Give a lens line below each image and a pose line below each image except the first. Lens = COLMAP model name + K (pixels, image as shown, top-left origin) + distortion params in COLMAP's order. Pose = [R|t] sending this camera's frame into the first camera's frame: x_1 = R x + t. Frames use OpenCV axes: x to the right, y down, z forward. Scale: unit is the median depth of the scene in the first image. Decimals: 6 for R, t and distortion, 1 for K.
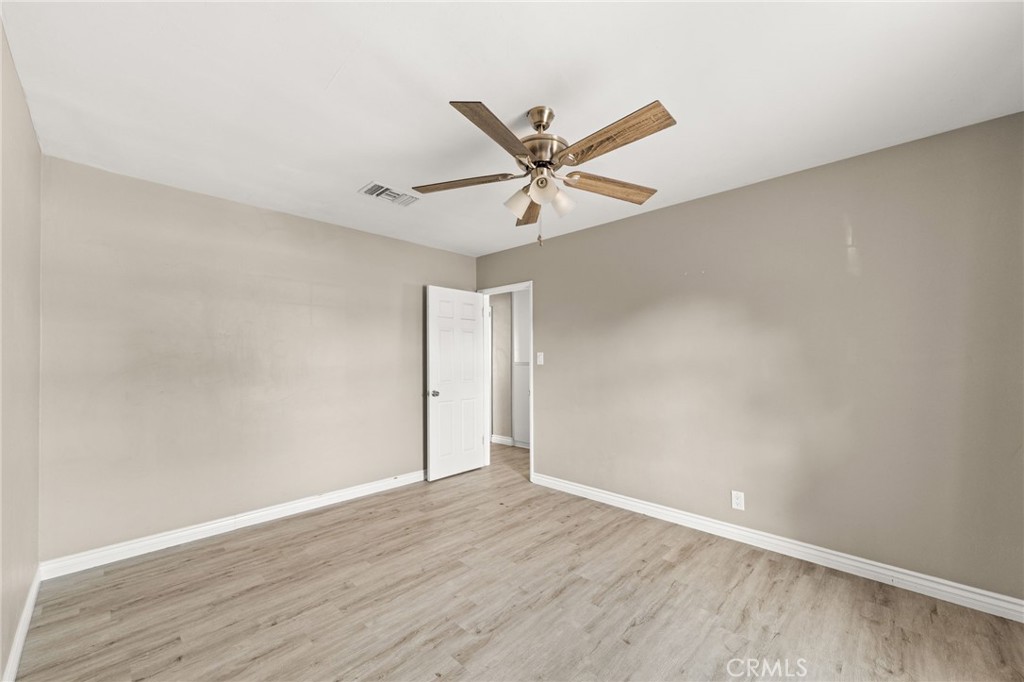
lens RADIAL K [[394.5, 0, 510.8], [0, 394.5, 339.6], [0, 0, 1]] dist [0.001364, 0.000644]
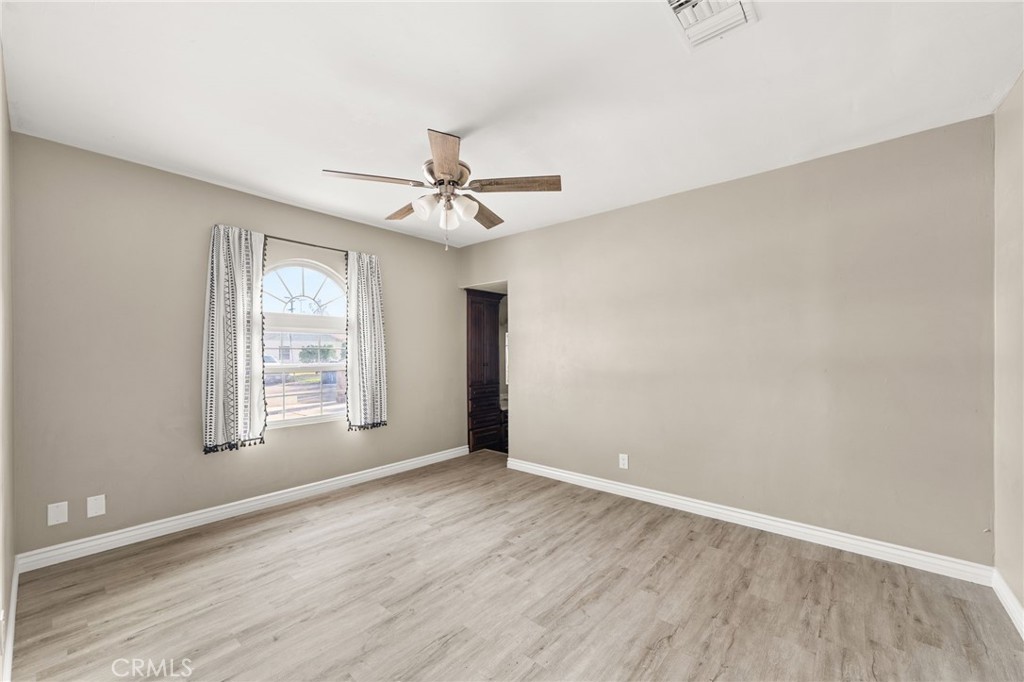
lens RADIAL K [[394.5, 0, 510.8], [0, 394.5, 339.6], [0, 0, 1]] dist [0.001364, 0.000644]
pose [[-0.997500, 0.001583, -0.070643, -0.024326], [0.006960, 0.997089, -0.075932, 0.110086], [0.070317, -0.076234, -0.994607, 1.959103]]
